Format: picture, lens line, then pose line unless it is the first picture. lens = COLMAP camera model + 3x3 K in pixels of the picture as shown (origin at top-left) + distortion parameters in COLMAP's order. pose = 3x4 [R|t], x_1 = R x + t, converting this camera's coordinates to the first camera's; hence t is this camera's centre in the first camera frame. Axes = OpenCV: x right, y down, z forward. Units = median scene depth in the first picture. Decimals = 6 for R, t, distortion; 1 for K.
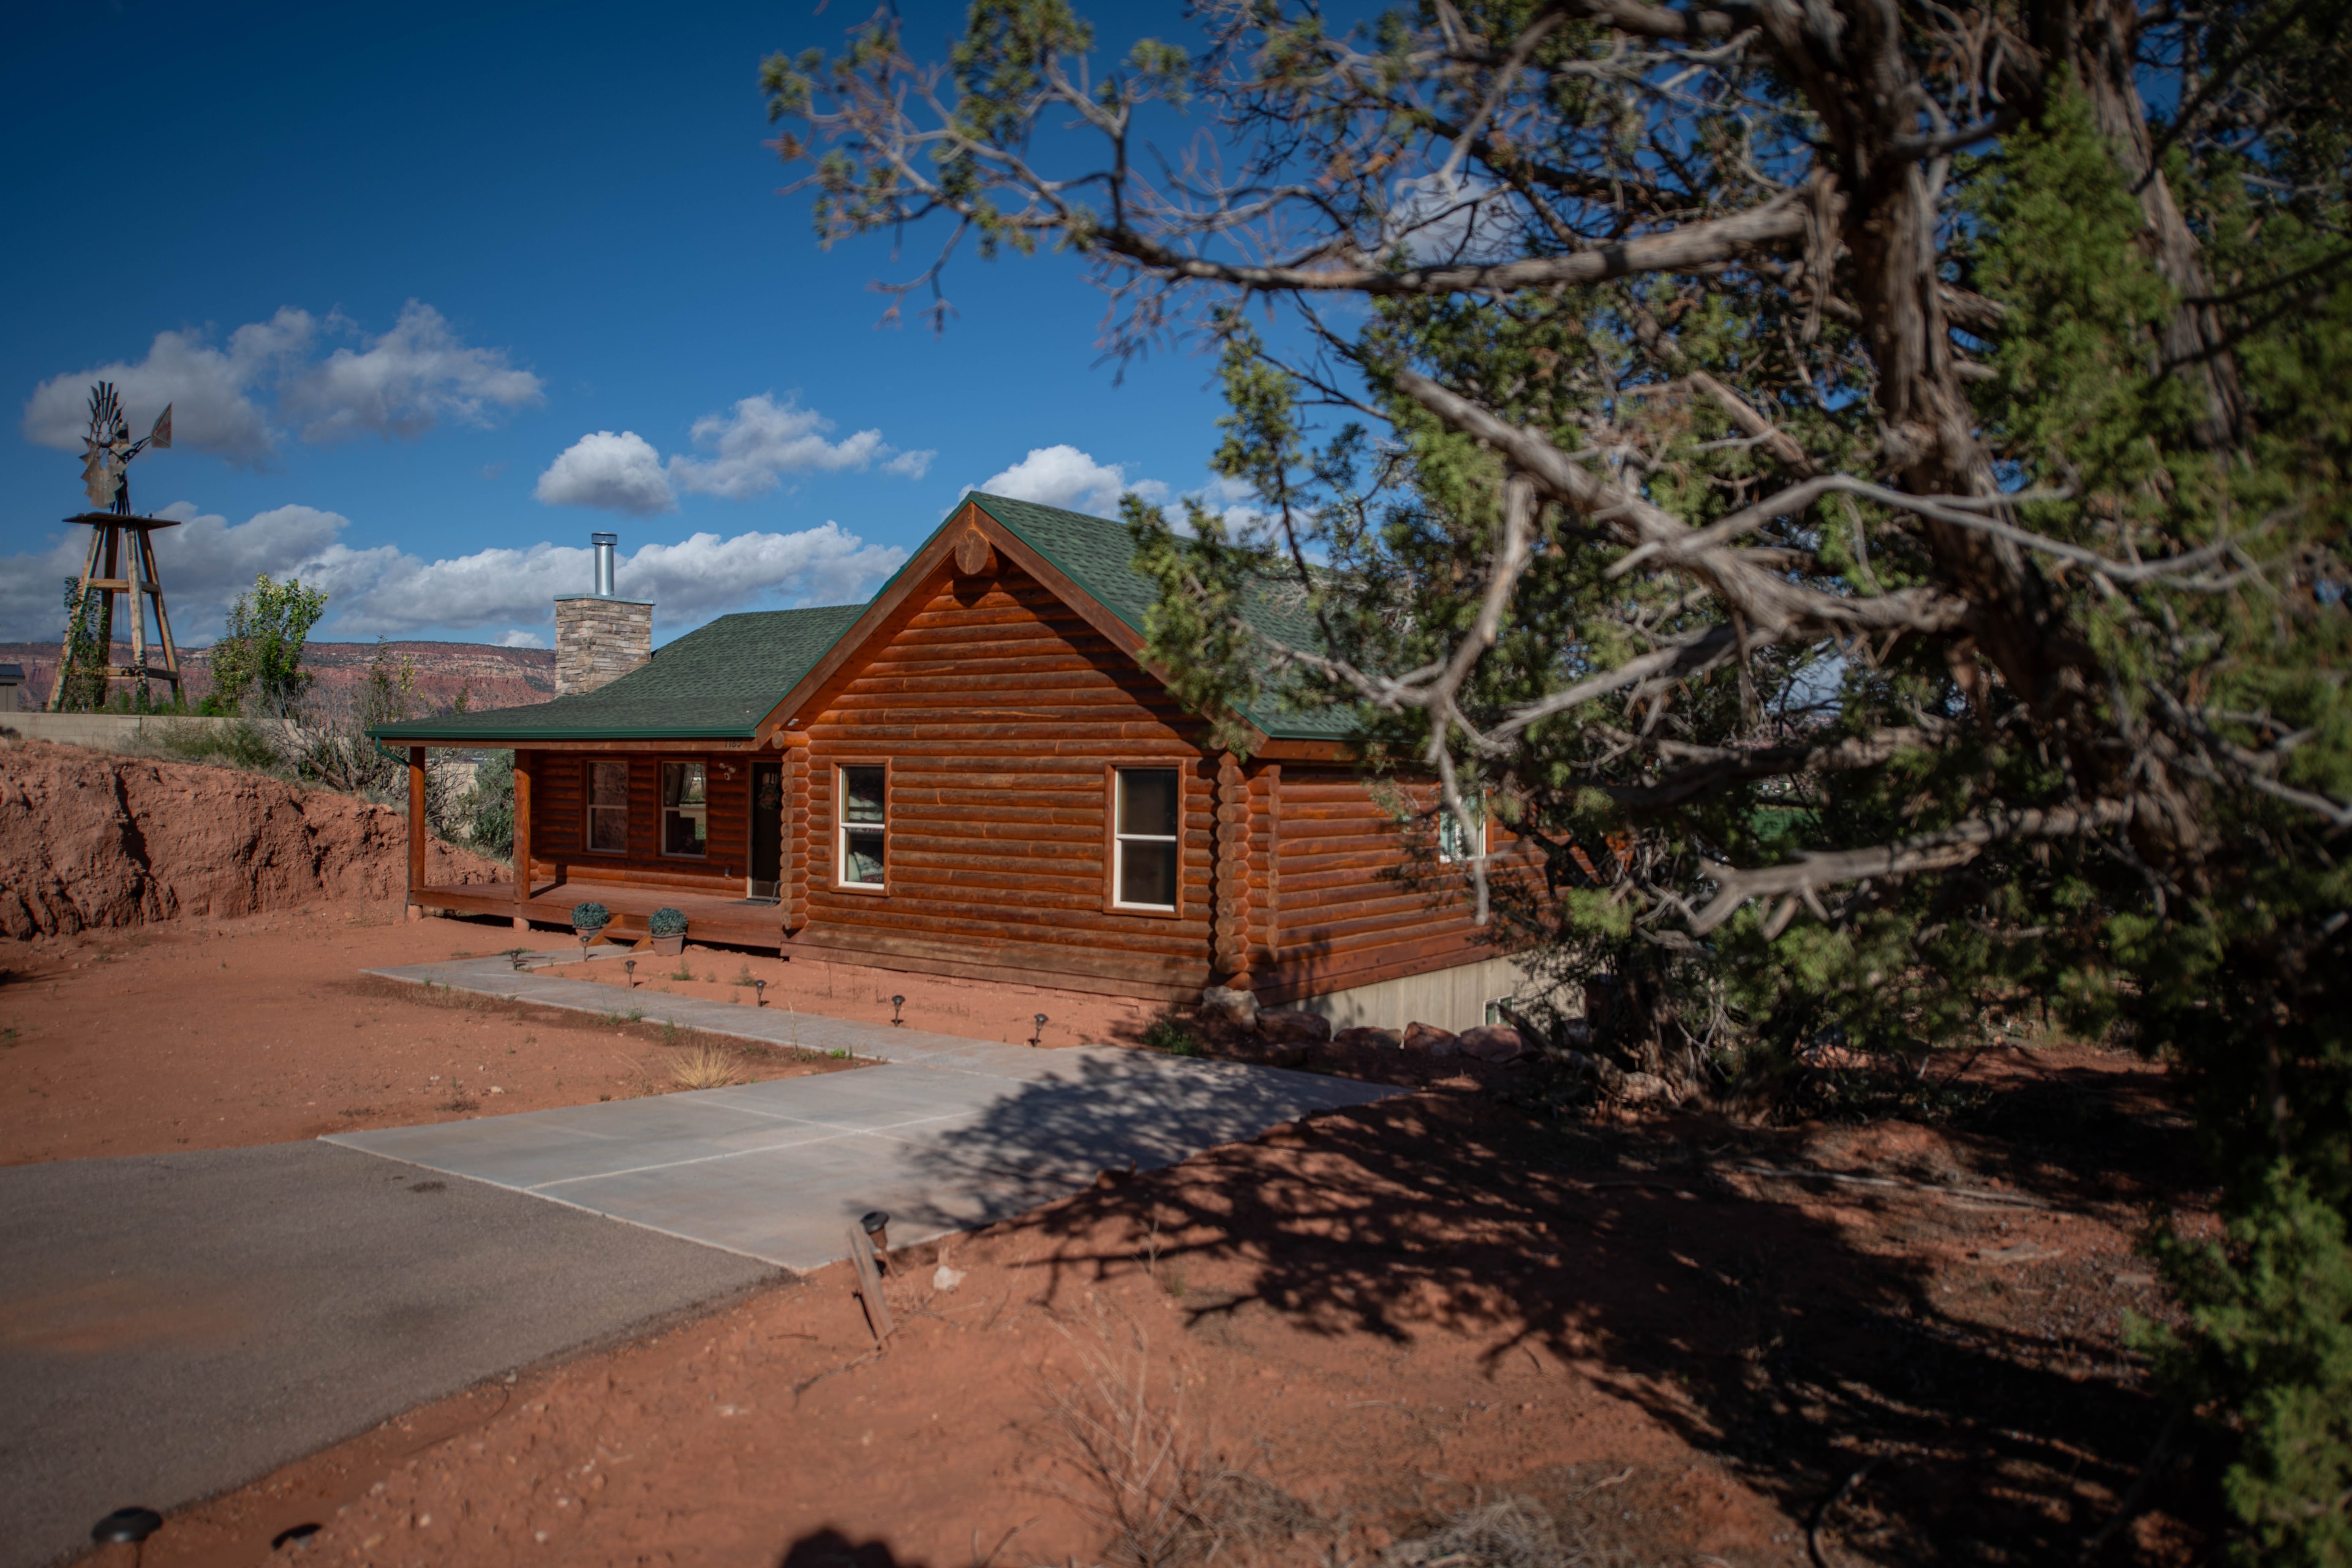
lens RADIAL K [[1587.9, 0, 1192.7], [0, 1587.9, 776.8], [0, 0, 1]] dist [0.006995, -0.001638]
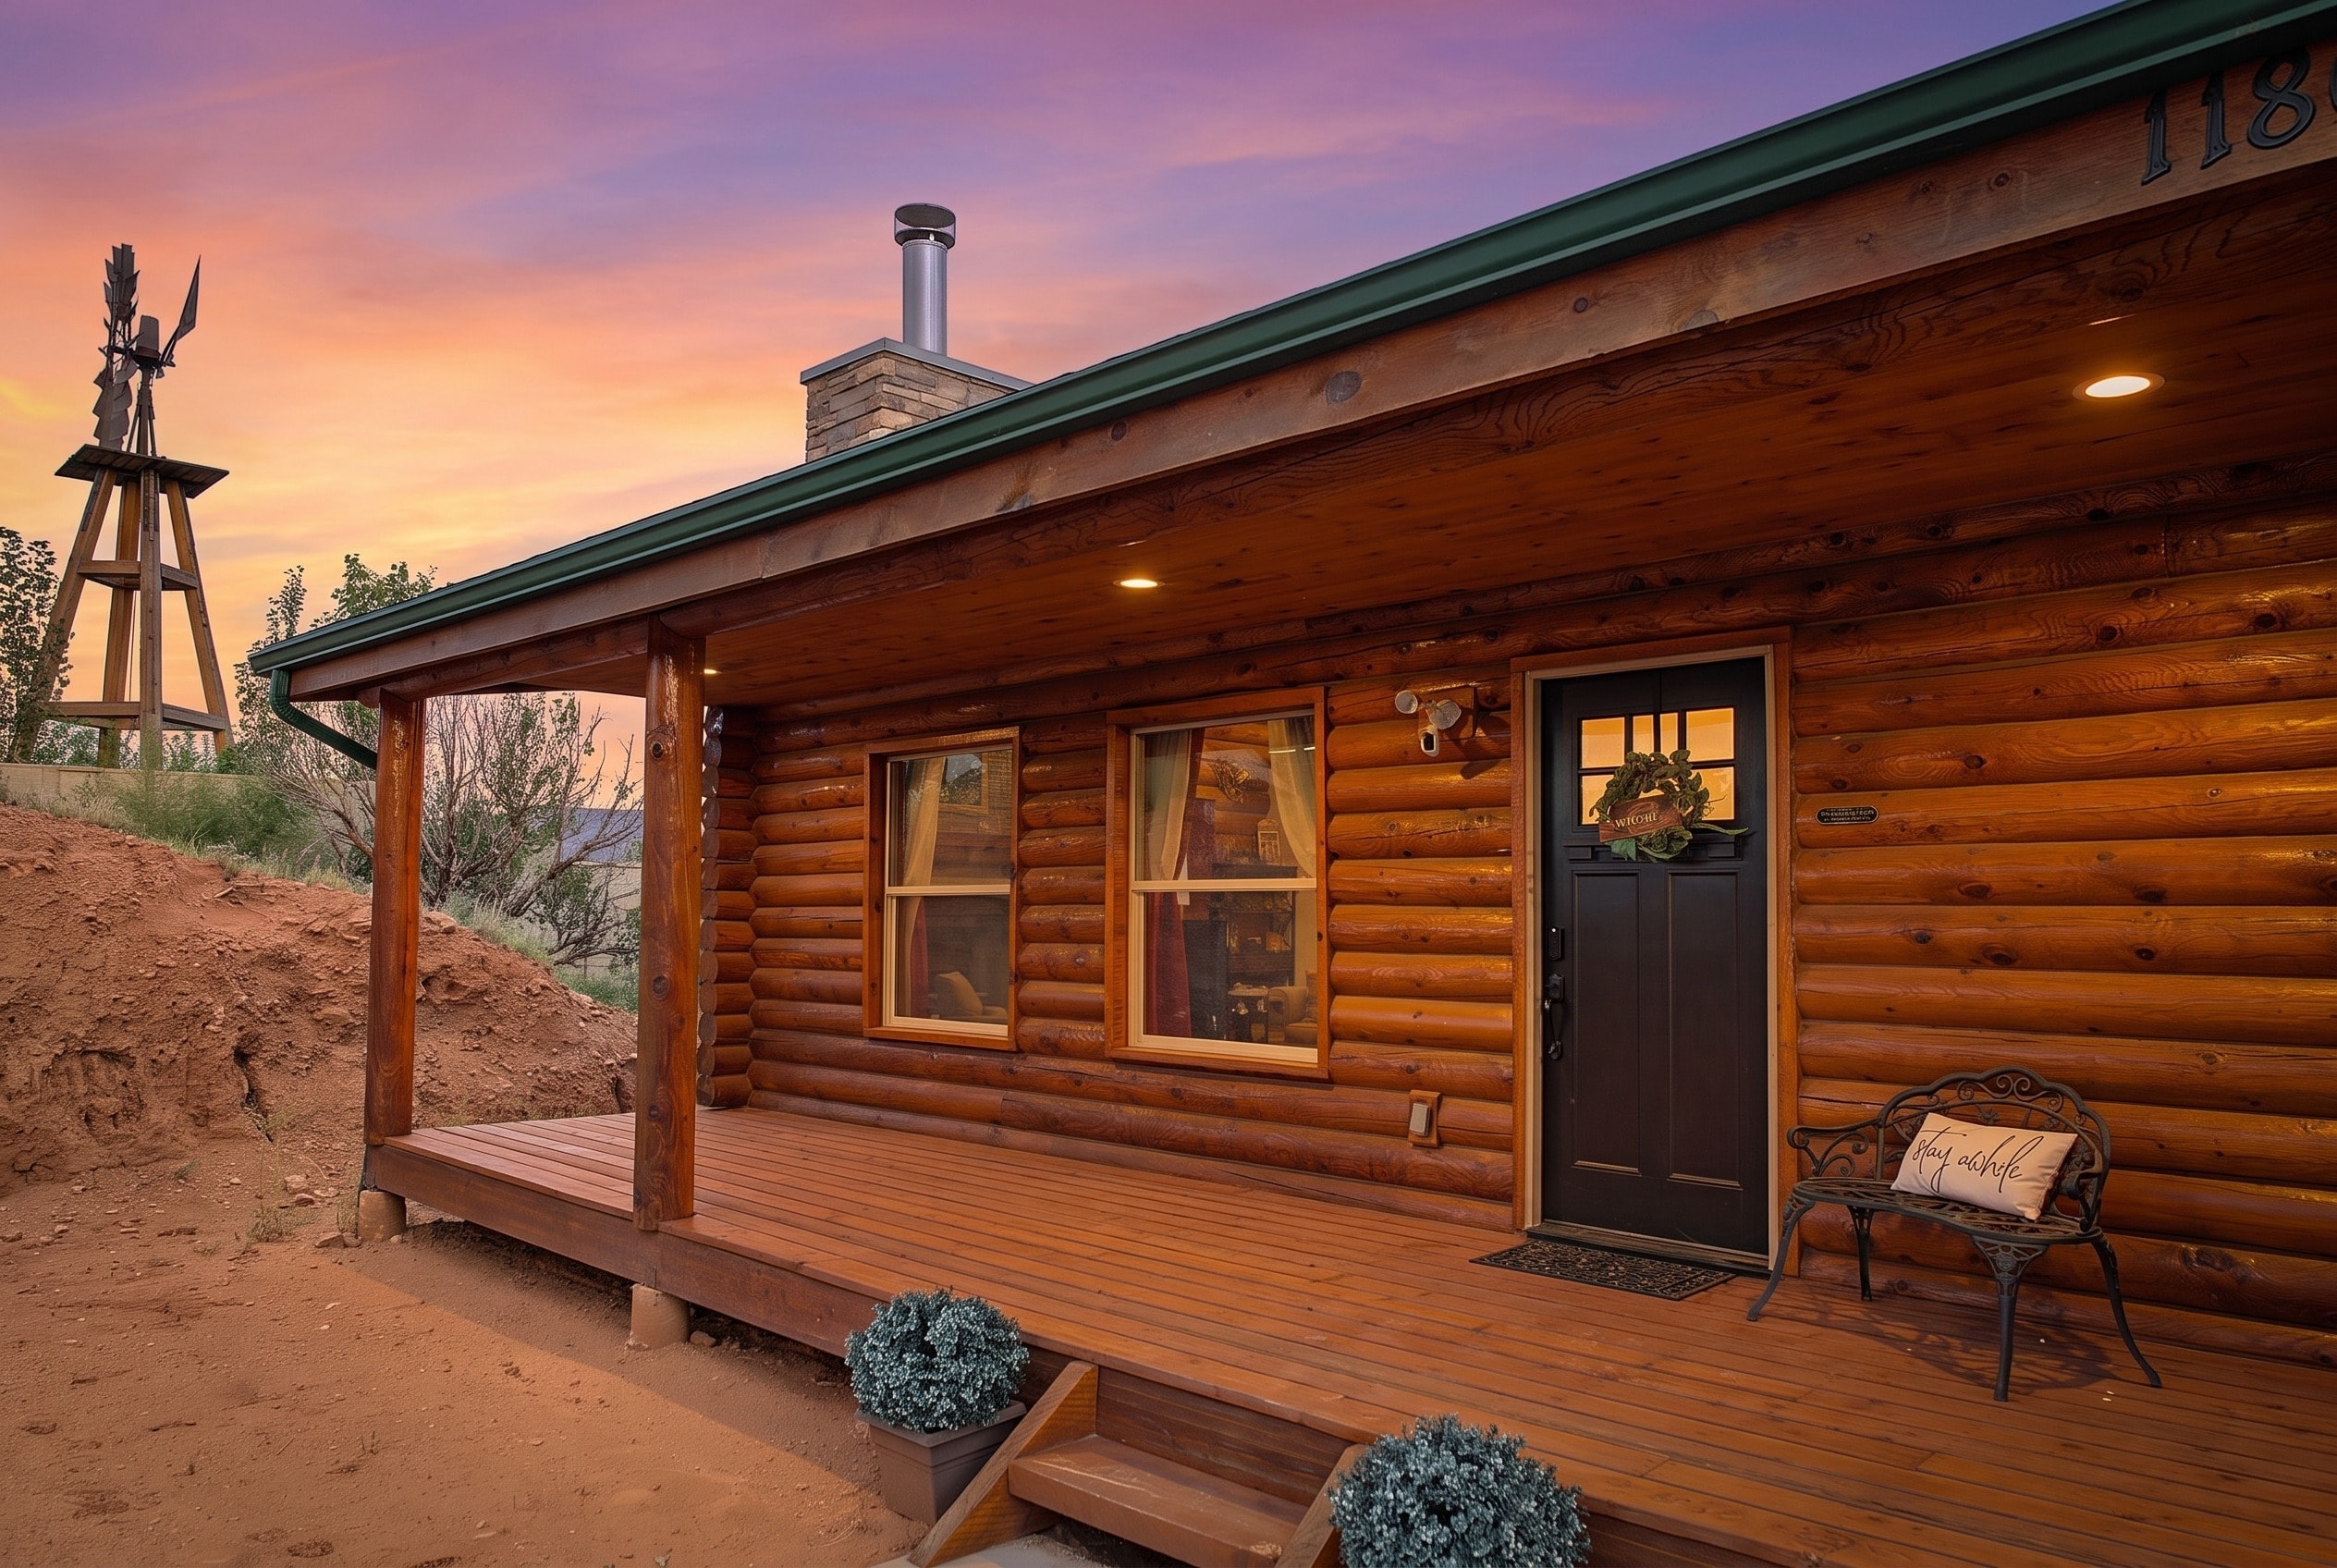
lens RADIAL K [[1577.8, 0, 1170.2], [0, 1577.8, 821.8], [0, 0, 1]] dist [0.006995, -0.001638]
pose [[0.987178, -0.012983, -0.159097, -0.370272], [0.001241, 0.997281, -0.073684, 0.039235], [0.159621, 0.072541, 0.984509, 0.937743]]
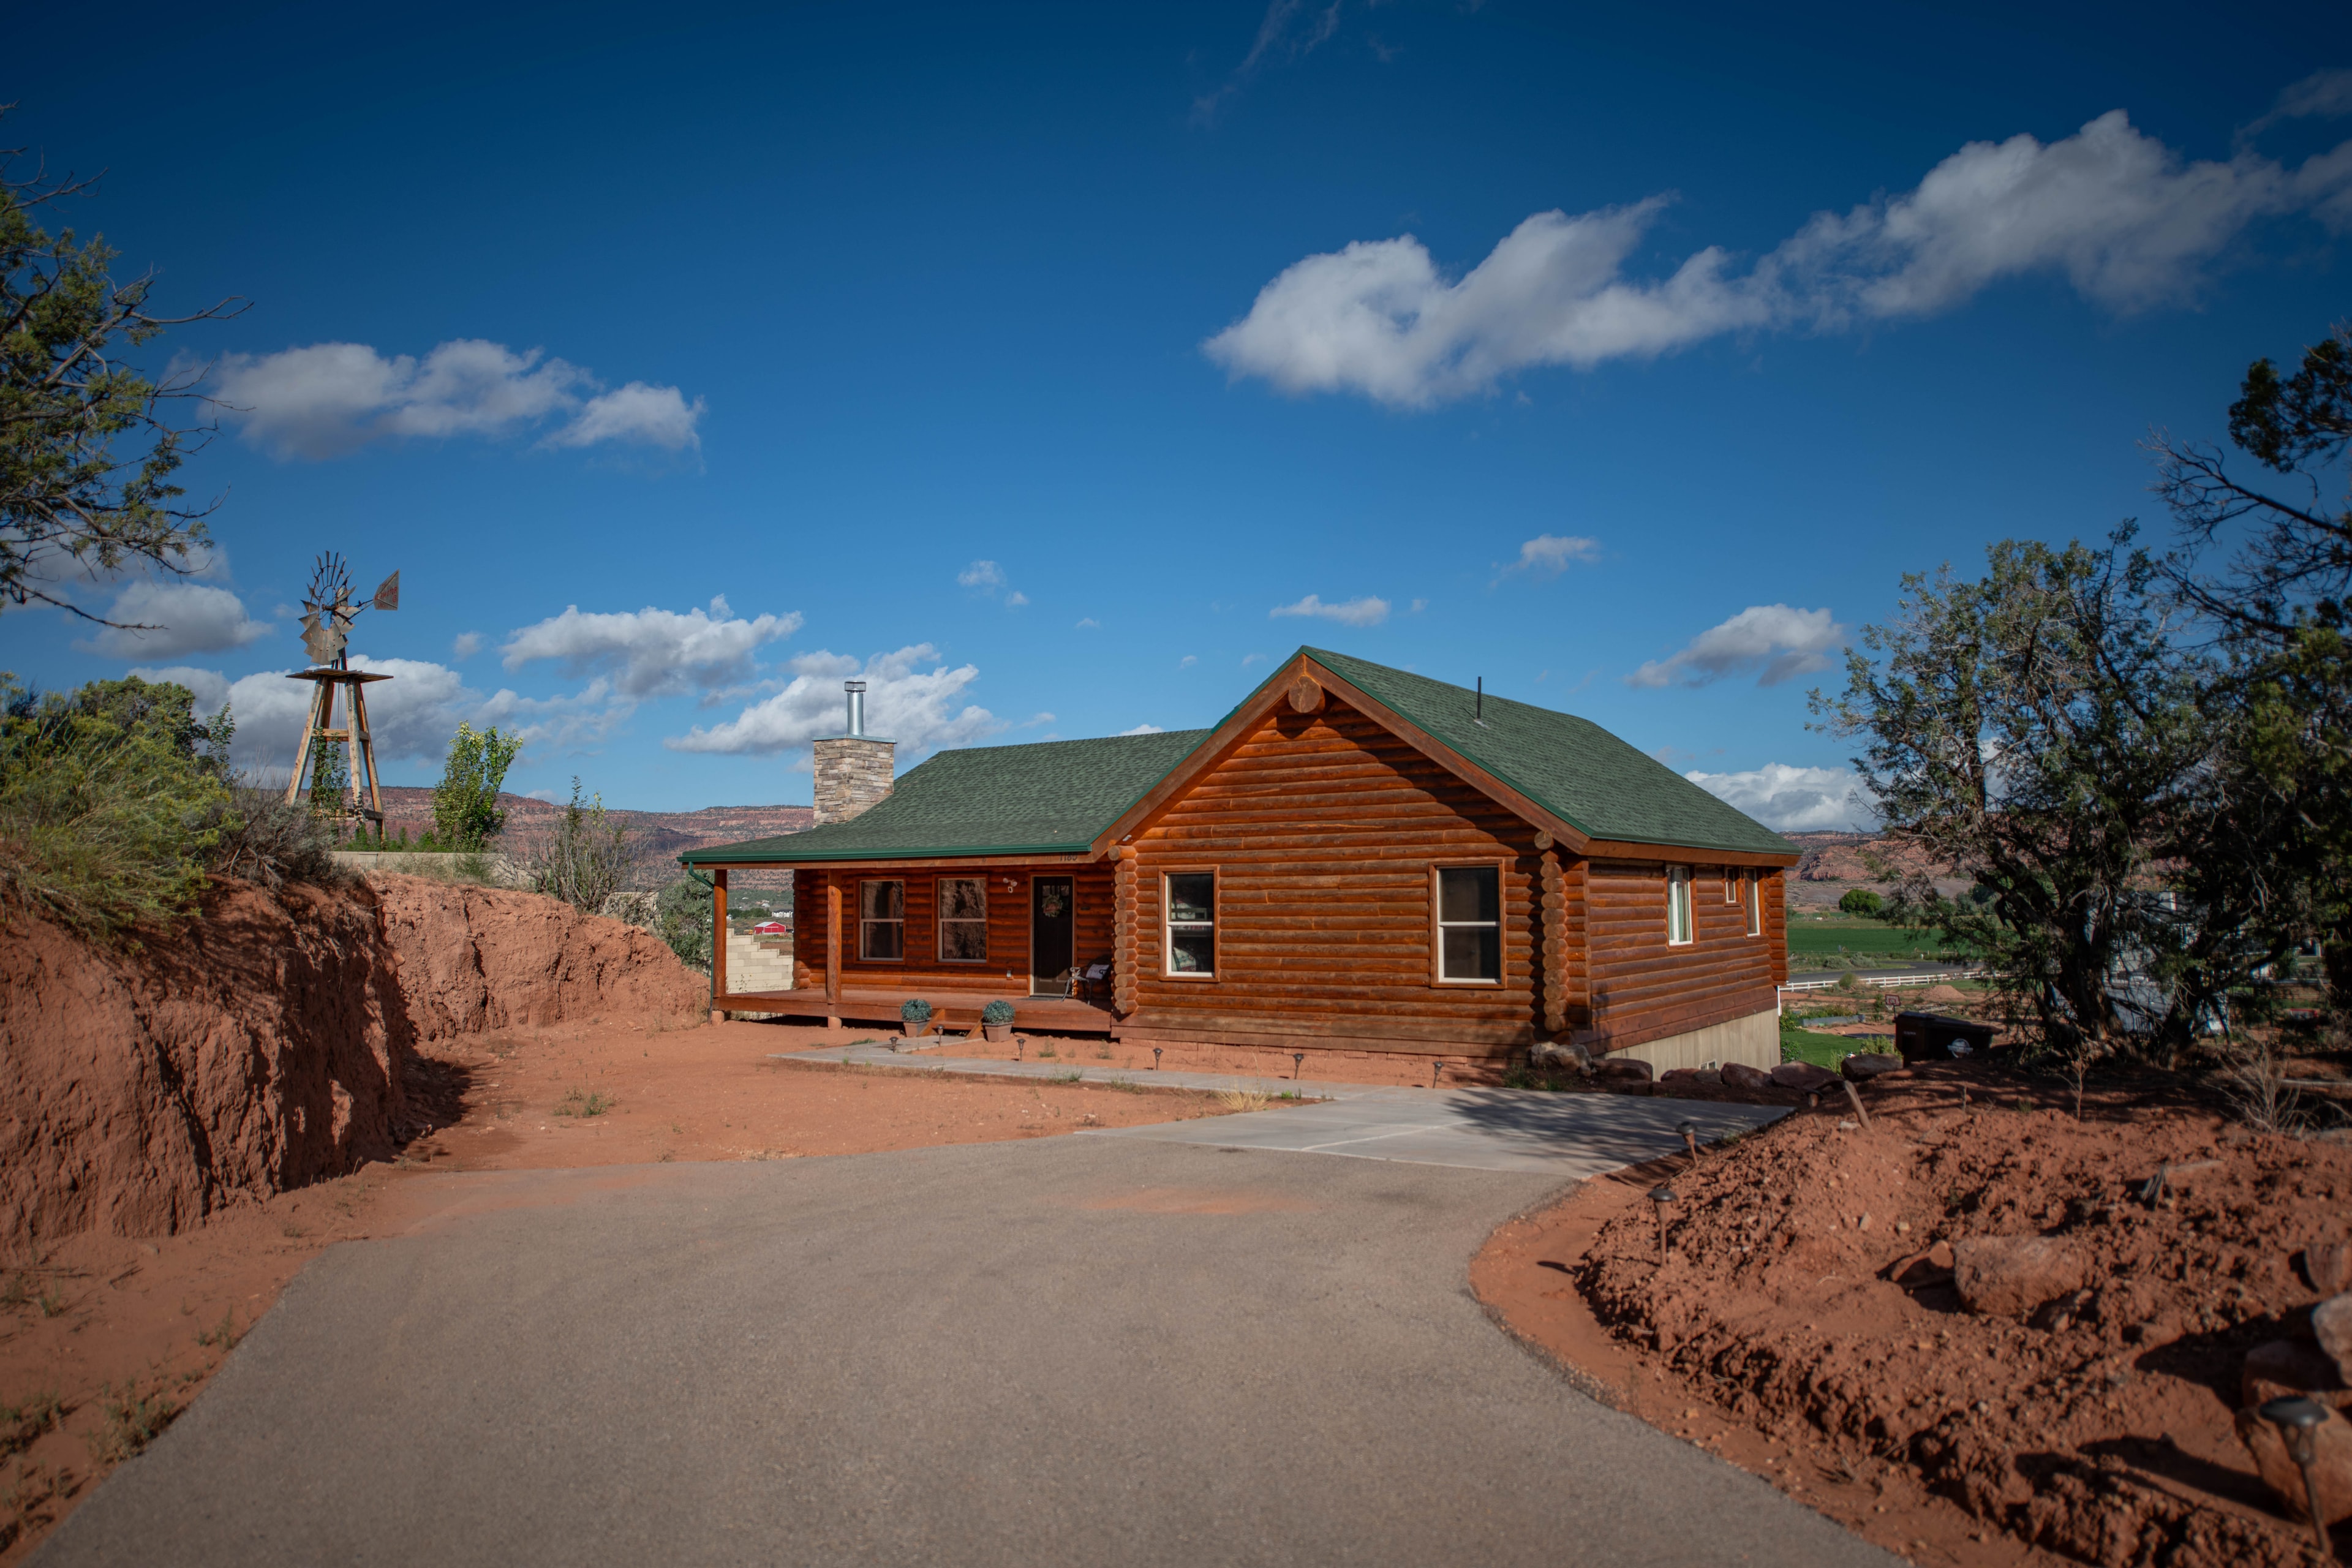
lens RADIAL K [[1587.9, 0, 1177.0], [0, 1587.9, 776.8], [0, 0, 1]] dist [0.006995, -0.001638]
pose [[0.999518, -0.018065, 0.025247, -0.251656], [0.020053, 0.996525, -0.080849, 0.017606], [-0.023698, 0.081316, 0.996407, -0.198159]]
